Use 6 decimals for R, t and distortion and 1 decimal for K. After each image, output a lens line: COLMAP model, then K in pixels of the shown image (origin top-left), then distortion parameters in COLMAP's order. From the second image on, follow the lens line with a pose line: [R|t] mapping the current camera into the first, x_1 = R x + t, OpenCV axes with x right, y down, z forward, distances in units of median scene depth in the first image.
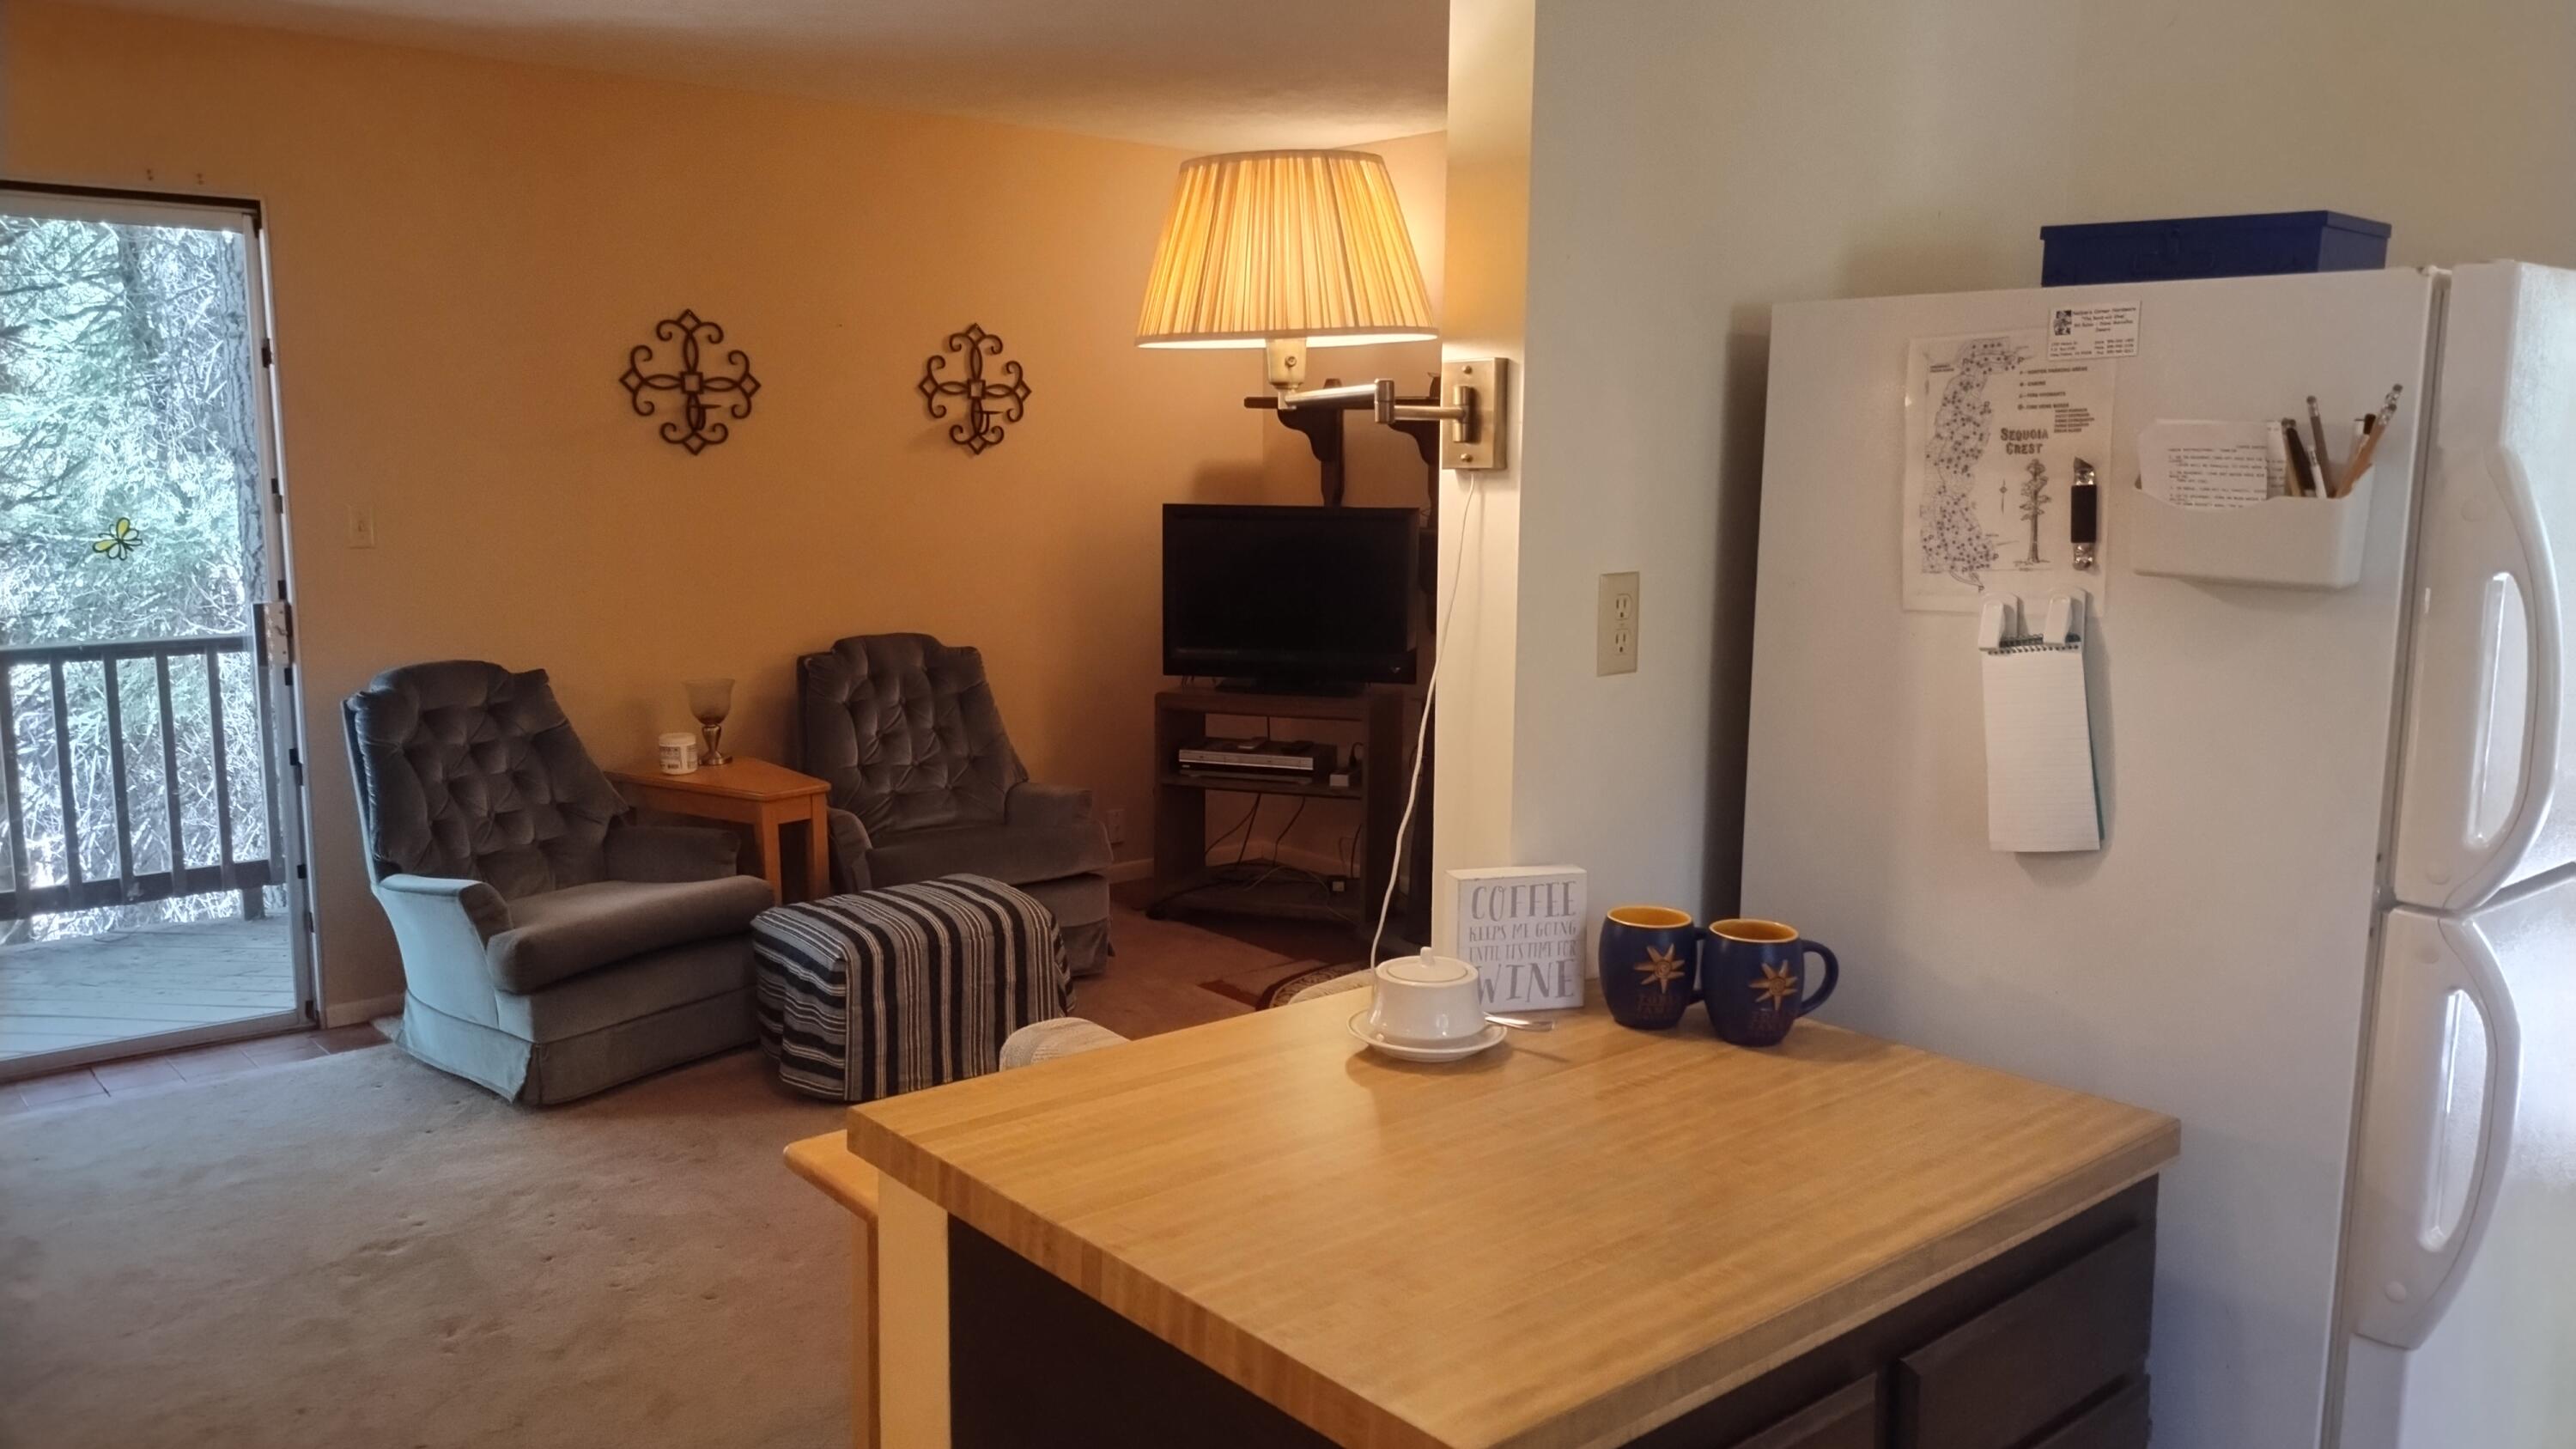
lens RADIAL K [[1909.5, 0, 1277.8], [0, 1909.5, 725.2], [0, 0, 1]] dist [0.095735, -0.130988]
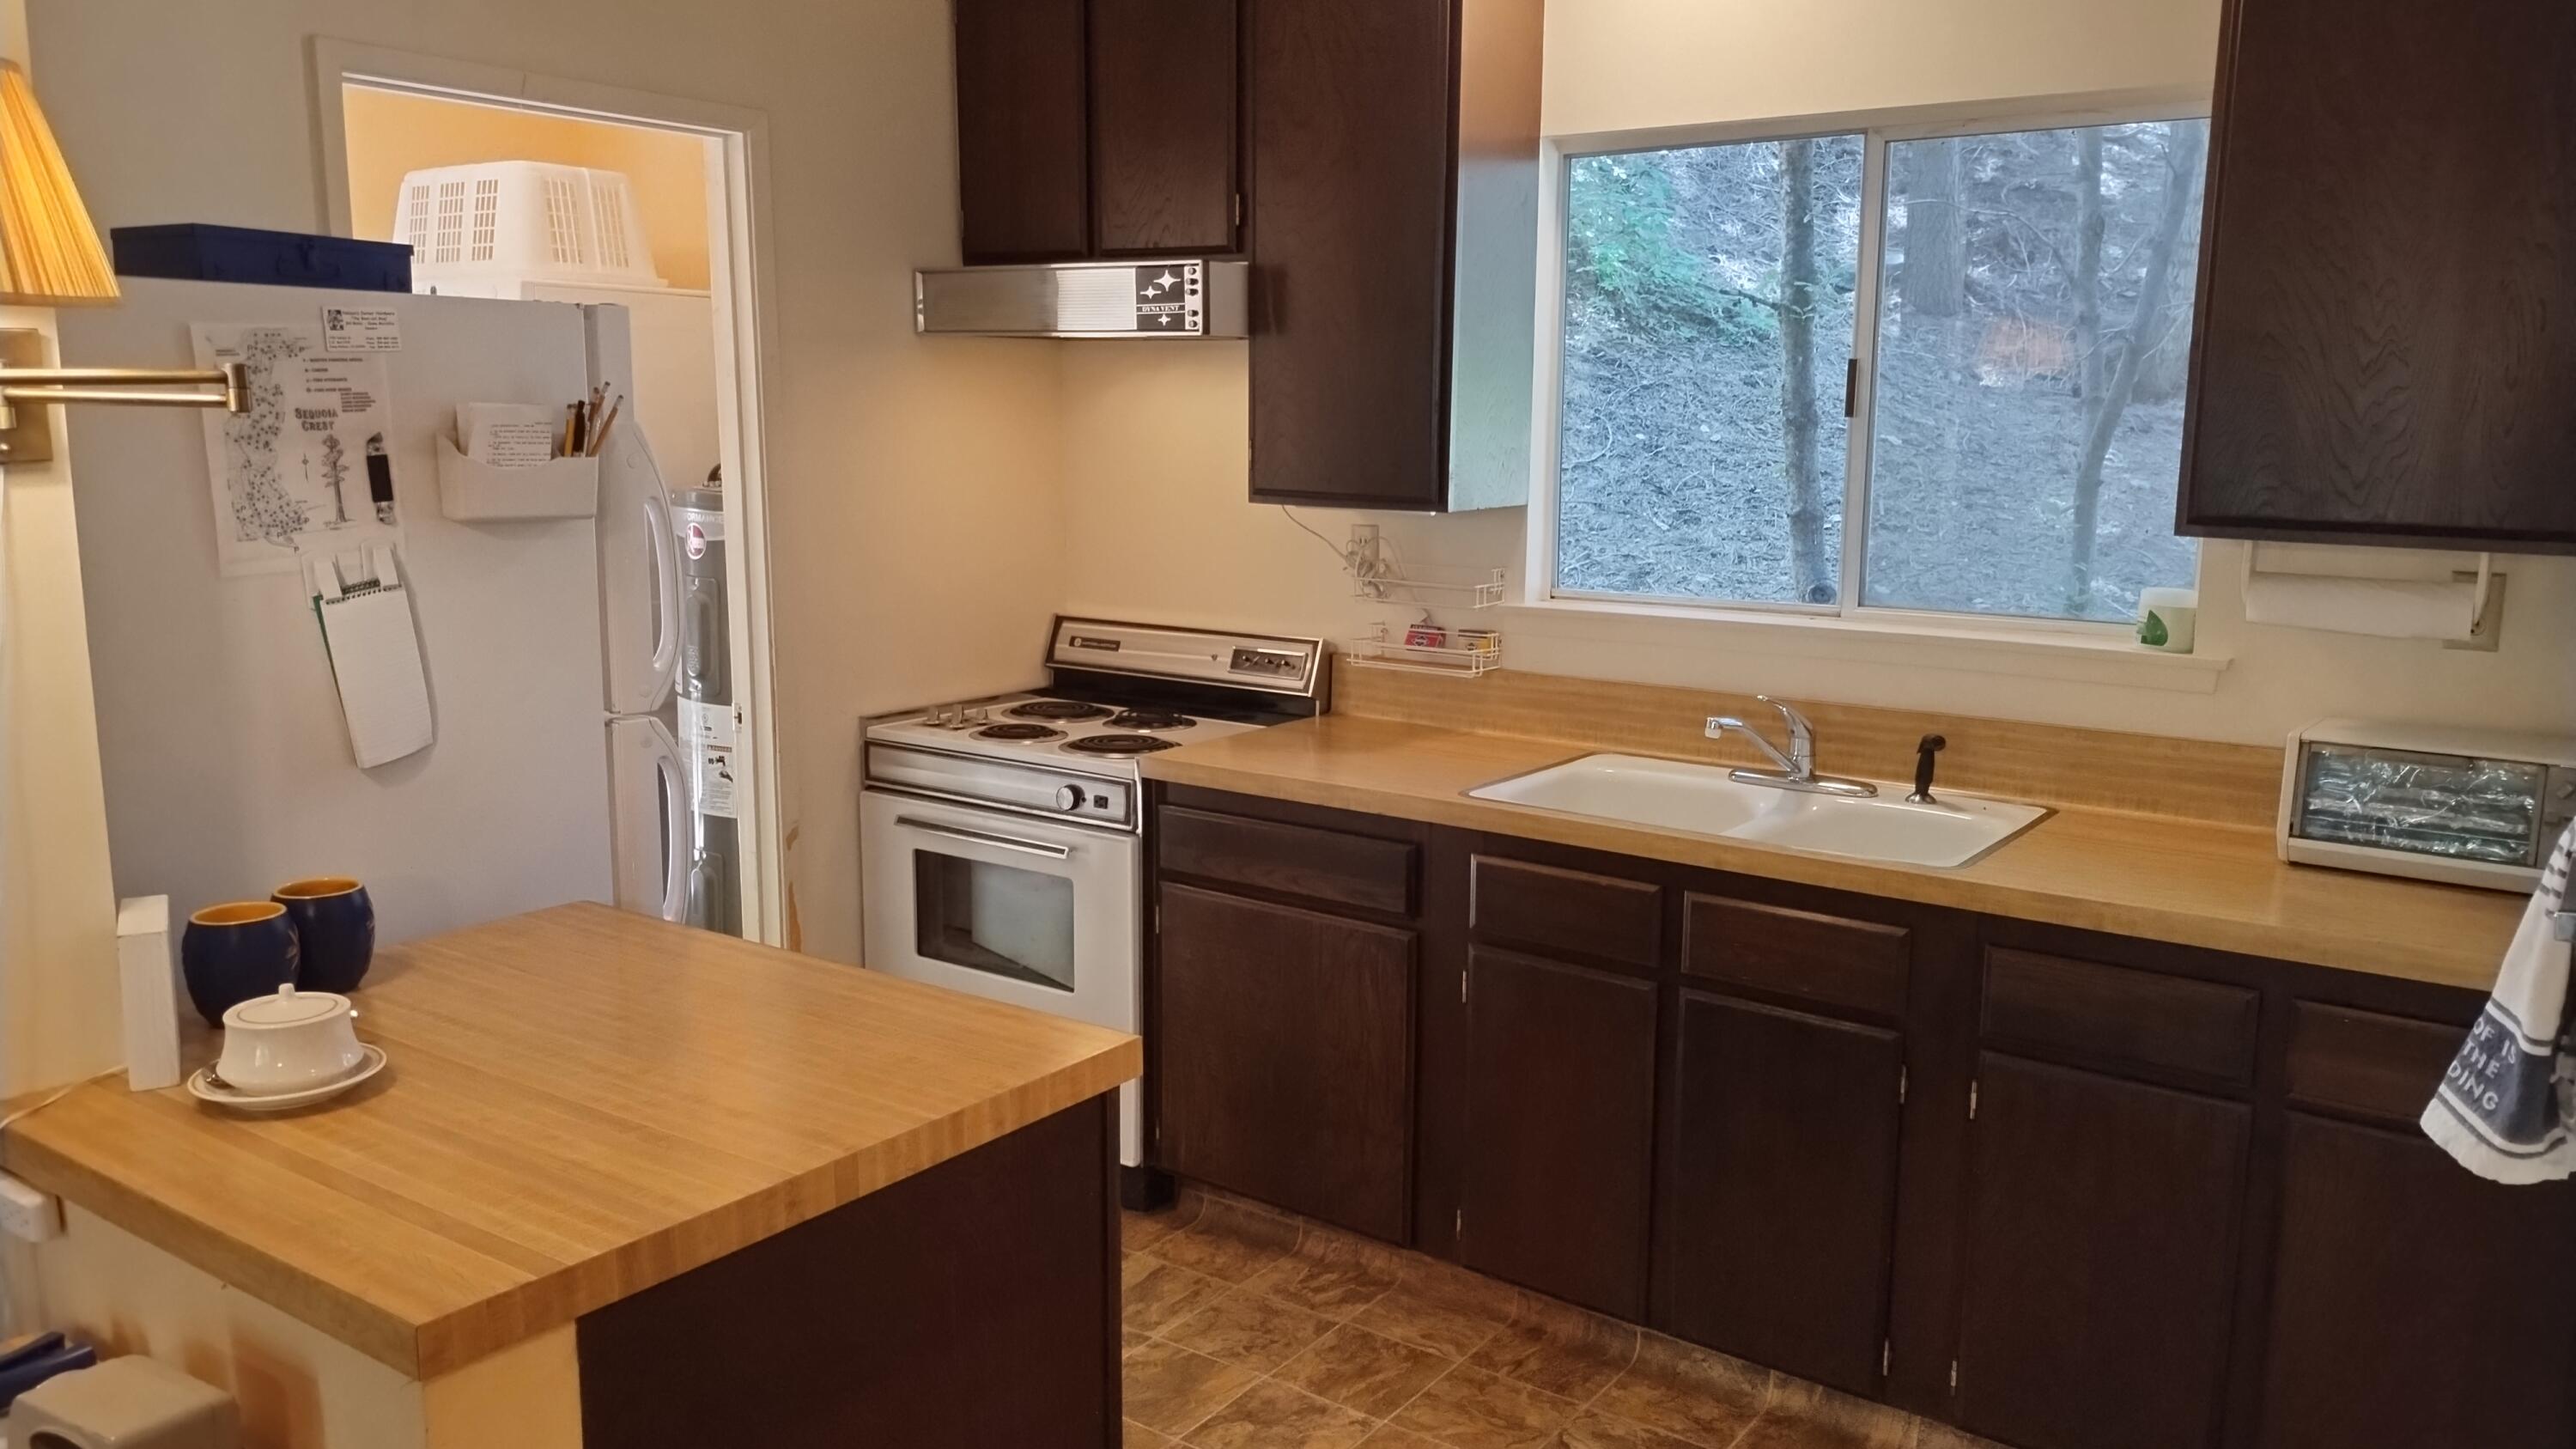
lens RADIAL K [[1909.5, 0, 1277.8], [0, 1909.5, 725.2], [0, 0, 1]] dist [0.095735, -0.130988]
pose [[-0.227882, -0.169698, 0.958787, -0.900912], [0.138733, 0.968990, 0.204478, -0.127467], [-0.963755, 0.179613, -0.197272, 0.707735]]
